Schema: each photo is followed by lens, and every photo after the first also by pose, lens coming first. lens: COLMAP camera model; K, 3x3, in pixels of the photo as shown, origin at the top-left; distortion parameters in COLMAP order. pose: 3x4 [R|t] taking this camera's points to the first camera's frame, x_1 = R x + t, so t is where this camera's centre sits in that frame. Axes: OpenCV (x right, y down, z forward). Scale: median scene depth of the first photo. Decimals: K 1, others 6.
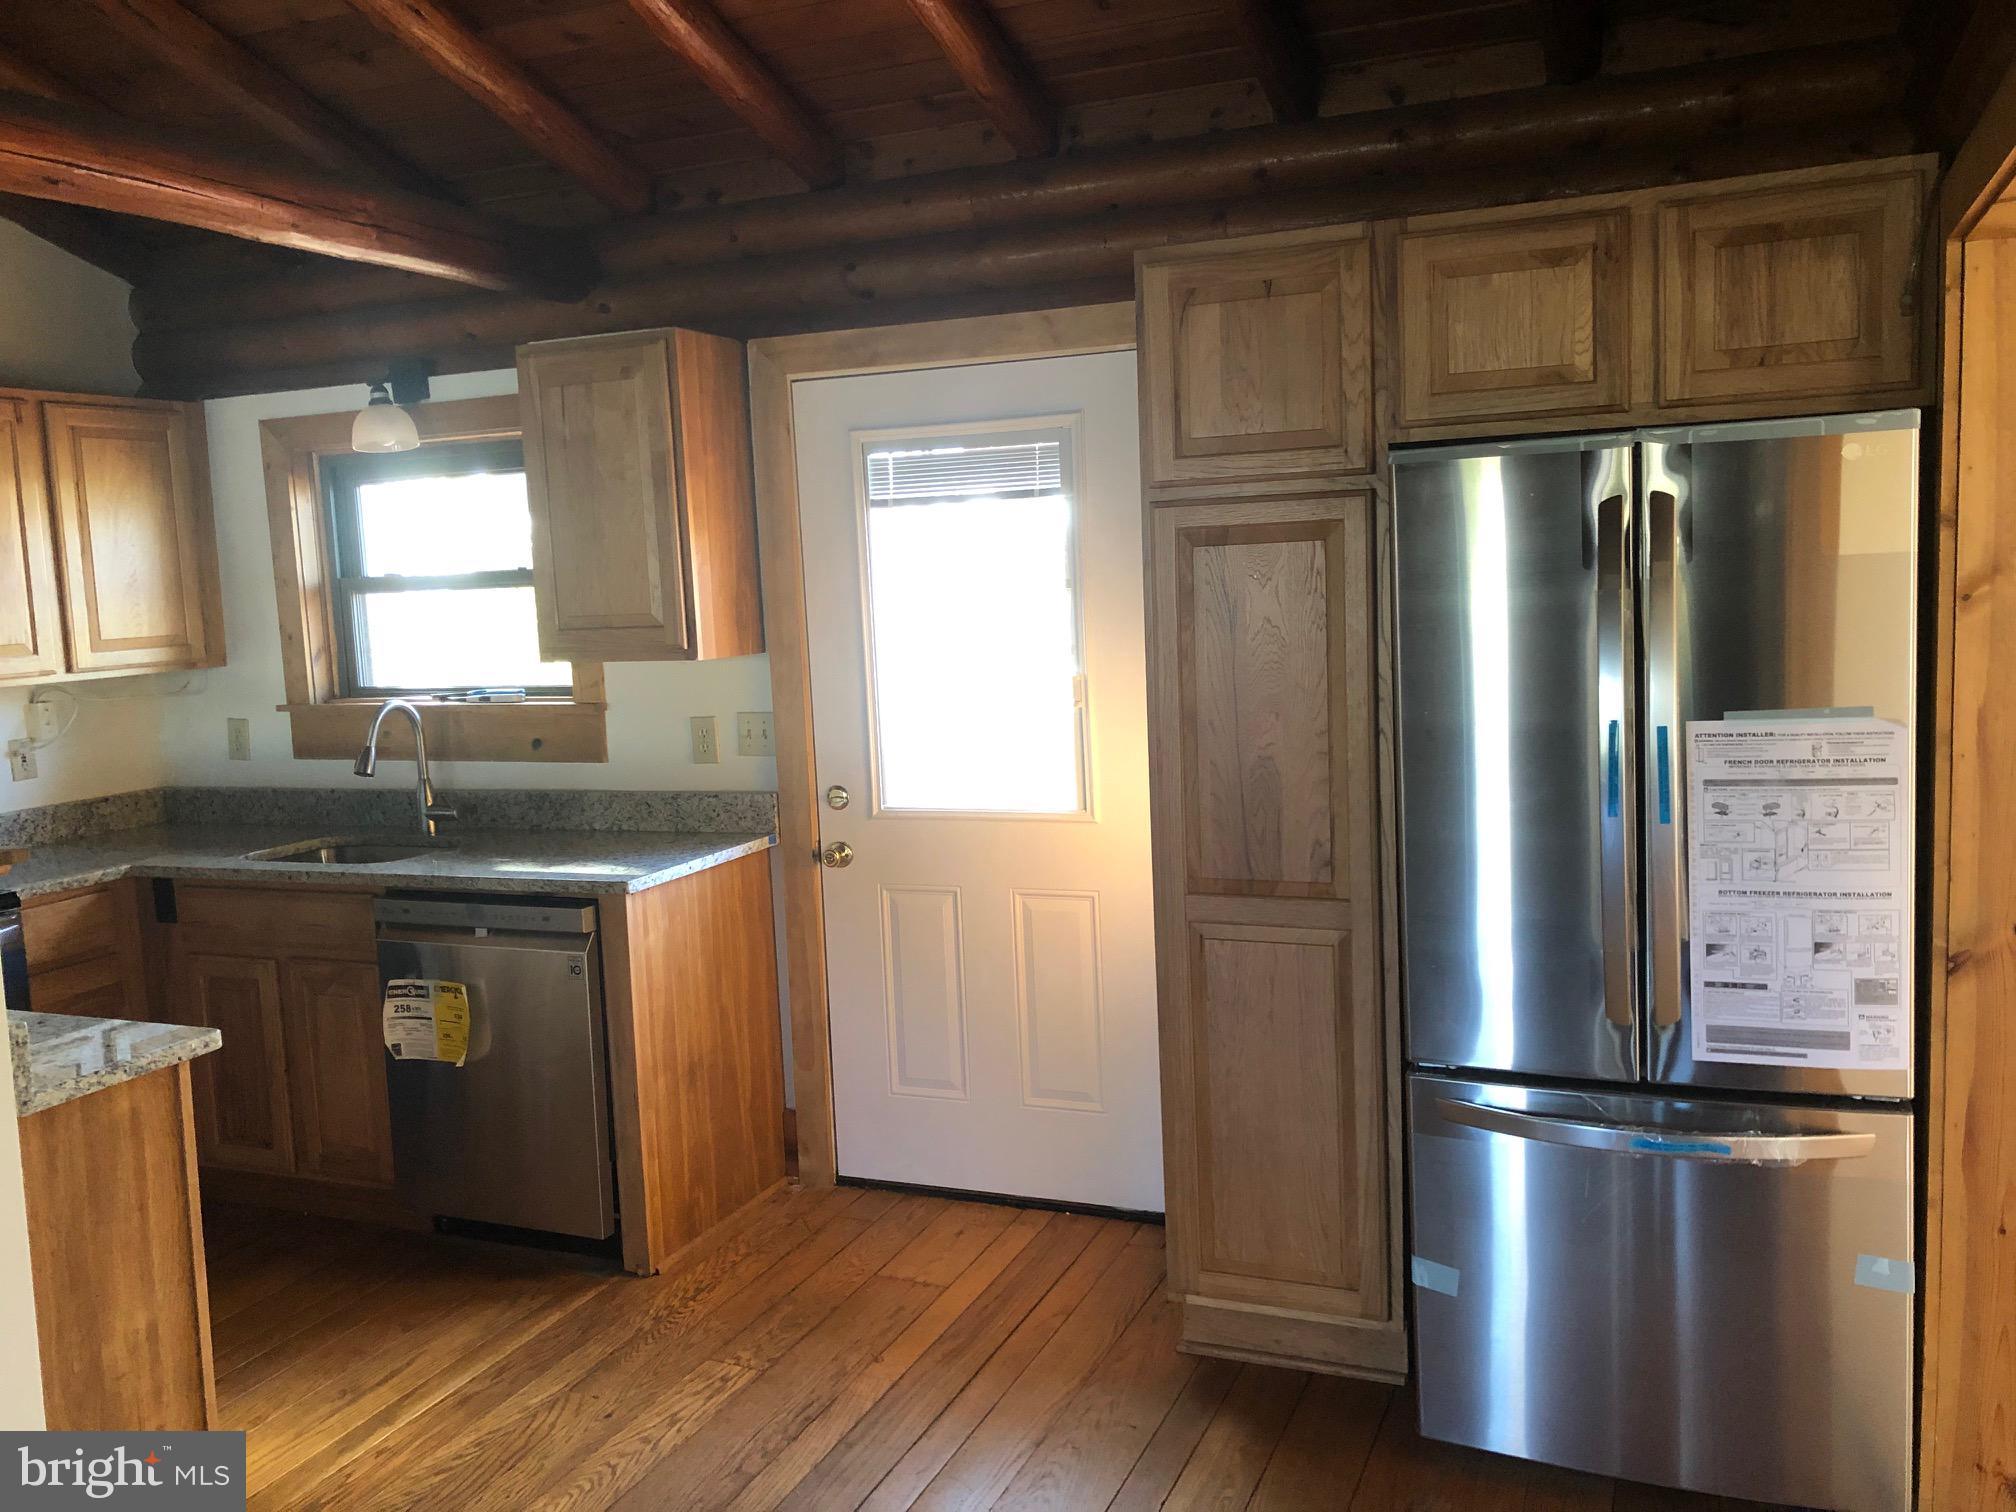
lens RADIAL K [[1654.9, 0, 1009.0], [0, 1654.9, 731.6], [0, 0, 1]] dist [0.020025, -0.002170]
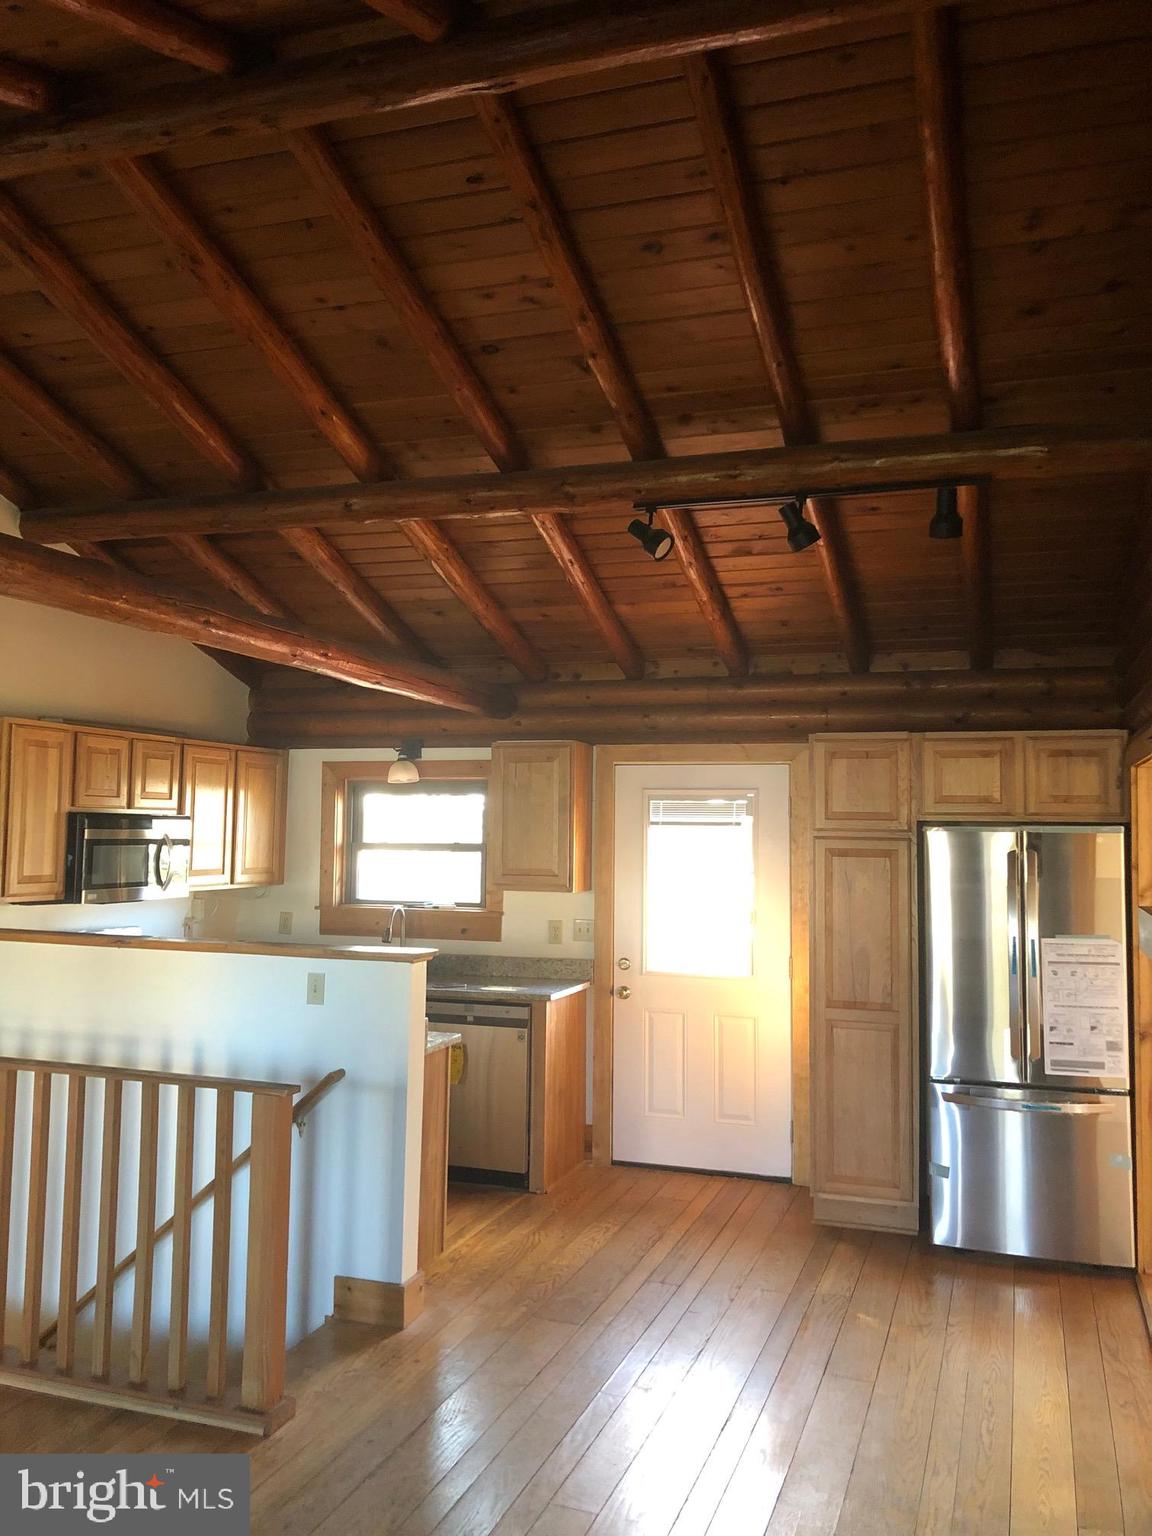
lens RADIAL K [[1254.2, 0, 570.4], [0, 1254.2, 748.0], [0, 0, 1]] dist [0.151138, -0.358847]
pose [[0.995755, 0.061676, 0.068318, -0.361443], [-0.048917, 0.983387, -0.174804, 0.064844], [-0.077964, 0.170720, 0.982230, -0.715347]]
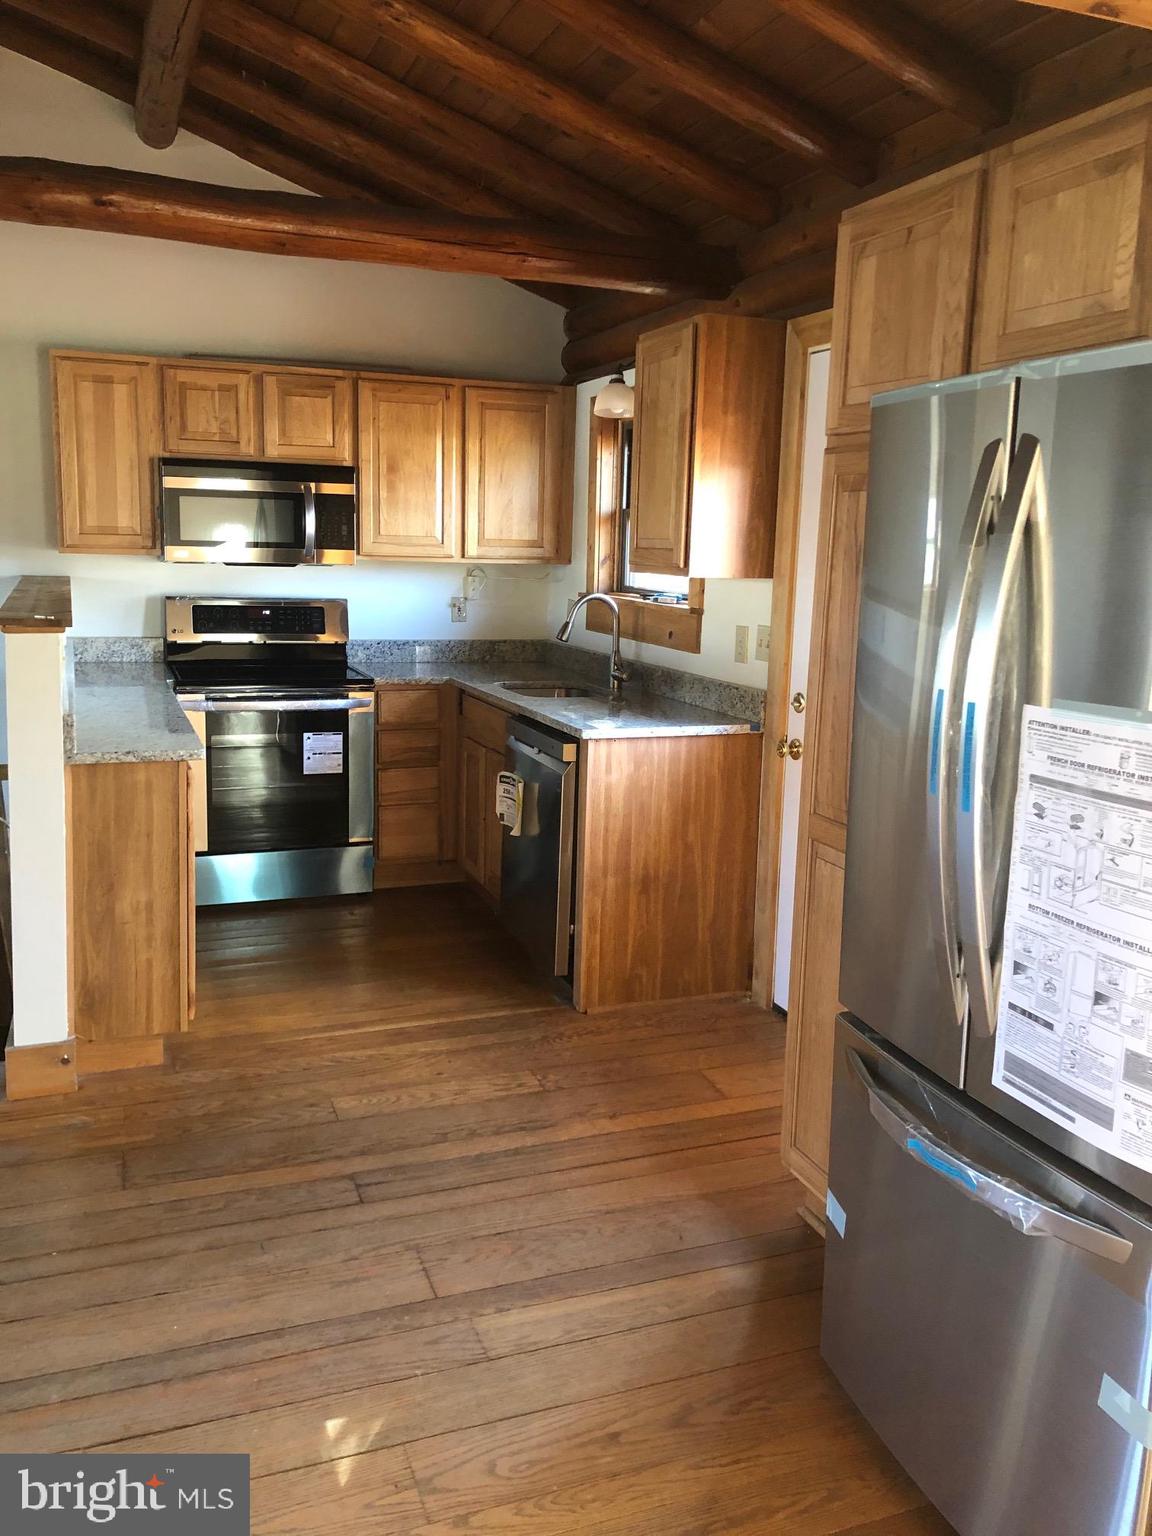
lens RADIAL K [[1254.2, 0, 570.4], [0, 1254.2, 748.0], [0, 0, 1]] dist [0.151138, -0.358847]
pose [[0.686470, 0.181722, -0.704086, 0.541810], [-0.131501, 0.983329, 0.125582, -0.027052], [0.715169, 0.006380, 0.698922, 0.278199]]
